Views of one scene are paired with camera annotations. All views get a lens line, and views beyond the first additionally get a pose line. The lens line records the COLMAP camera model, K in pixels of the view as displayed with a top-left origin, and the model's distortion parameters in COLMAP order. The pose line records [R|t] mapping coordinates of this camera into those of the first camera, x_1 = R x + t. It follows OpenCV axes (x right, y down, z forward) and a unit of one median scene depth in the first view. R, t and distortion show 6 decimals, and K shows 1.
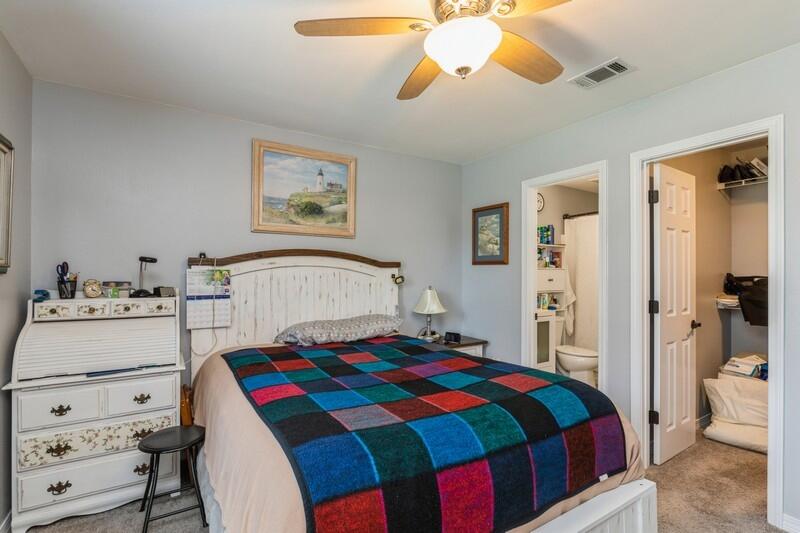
lens RADIAL K [[367.2, 0, 397.5], [0, 367.2, 268.4], [0, 0, 1]] dist [-0.003202, -0.000470]
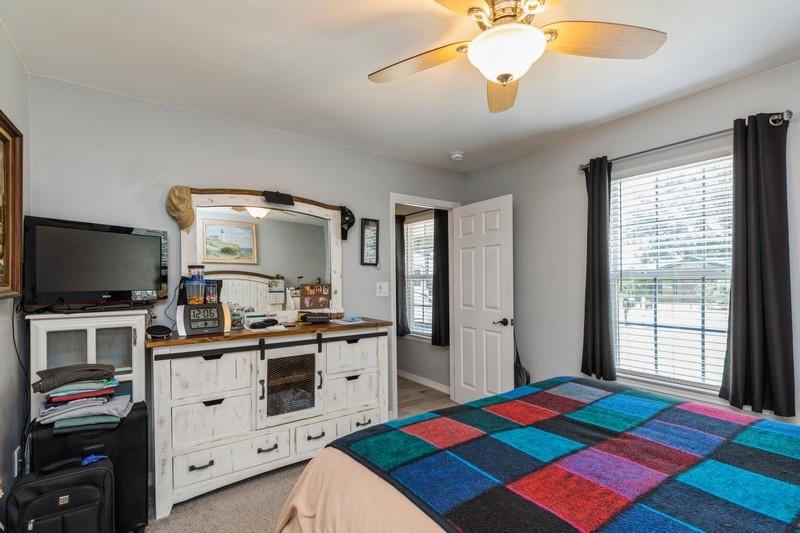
lens RADIAL K [[364.7, 0, 409.1], [0, 364.7, 282.1], [0, 0, 1]] dist [0.003323, -0.000208]
pose [[-0.996377, 0.012128, -0.084179, 0.495416], [0.013364, 0.999811, -0.014140, 0.038444], [0.083991, -0.015213, -0.996350, 1.869105]]
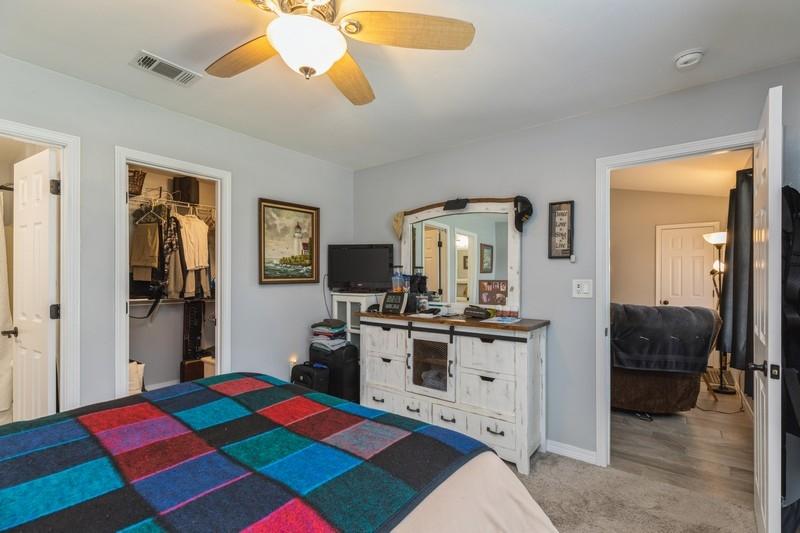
lens RADIAL K [[364.7, 0, 409.1], [0, 364.7, 282.1], [0, 0, 1]] dist [0.003323, -0.000208]
pose [[-0.376400, -0.007812, 0.926424, -0.785060], [-0.019381, 0.999812, 0.000556, 0.032859], [-0.926255, -0.017746, -0.376480, 1.060655]]
